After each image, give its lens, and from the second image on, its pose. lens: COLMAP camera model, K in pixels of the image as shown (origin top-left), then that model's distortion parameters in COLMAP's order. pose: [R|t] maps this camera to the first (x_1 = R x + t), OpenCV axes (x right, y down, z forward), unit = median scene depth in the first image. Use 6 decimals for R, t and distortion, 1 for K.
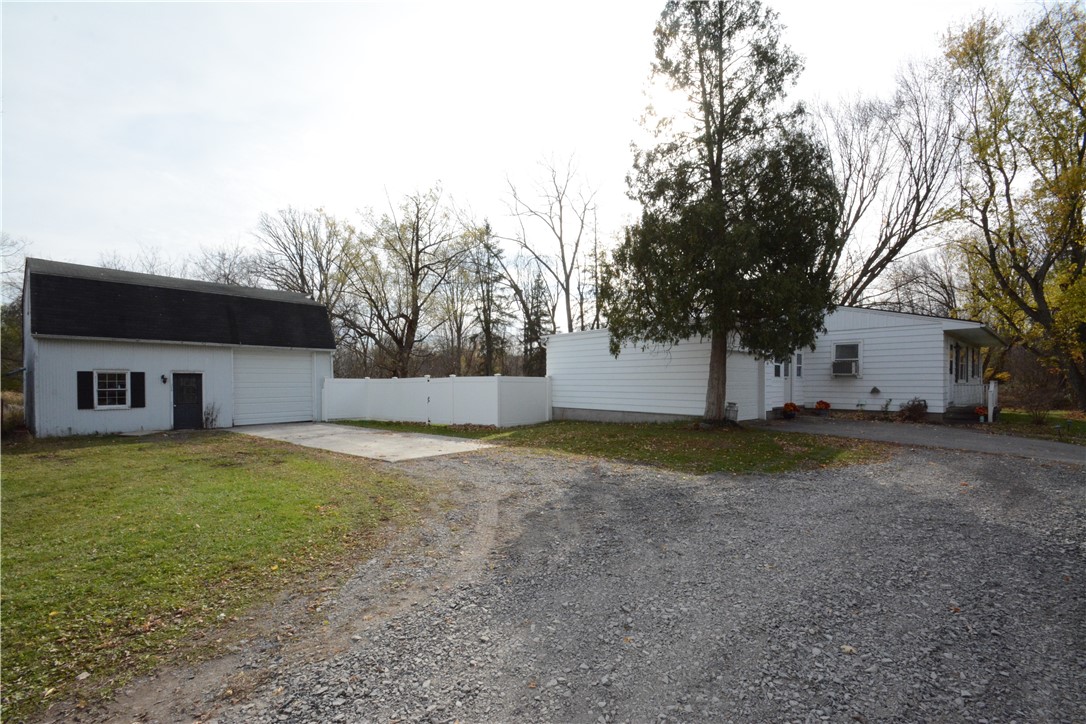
lens RADIAL K [[492.8, 0, 540.9], [0, 492.8, 386.7], [0, 0, 1]] dist [0.001686, -0.013374]
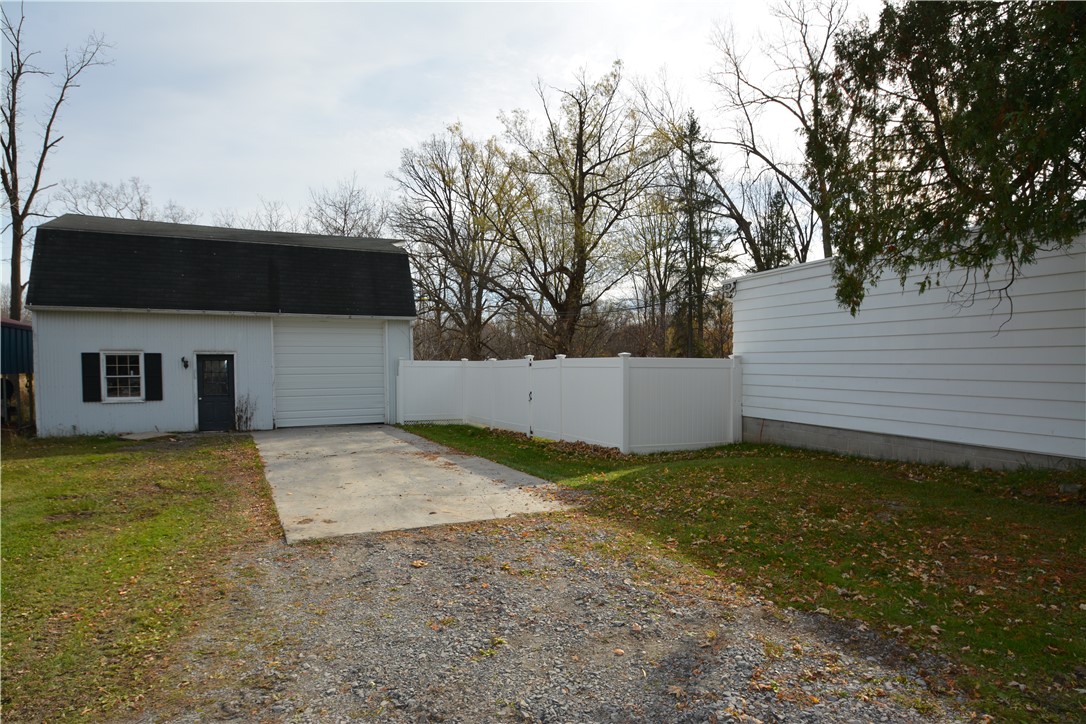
lens RADIAL K [[634.9, 0, 543.6], [0, 634.9, 392.9], [0, 0, 1]] dist [-0.019461, 0.000313]
pose [[0.919436, 0.019556, -0.392753, 0.102253], [-0.004584, 0.999228, 0.039022, -0.009175], [0.393212, -0.034078, 0.918816, 0.339253]]
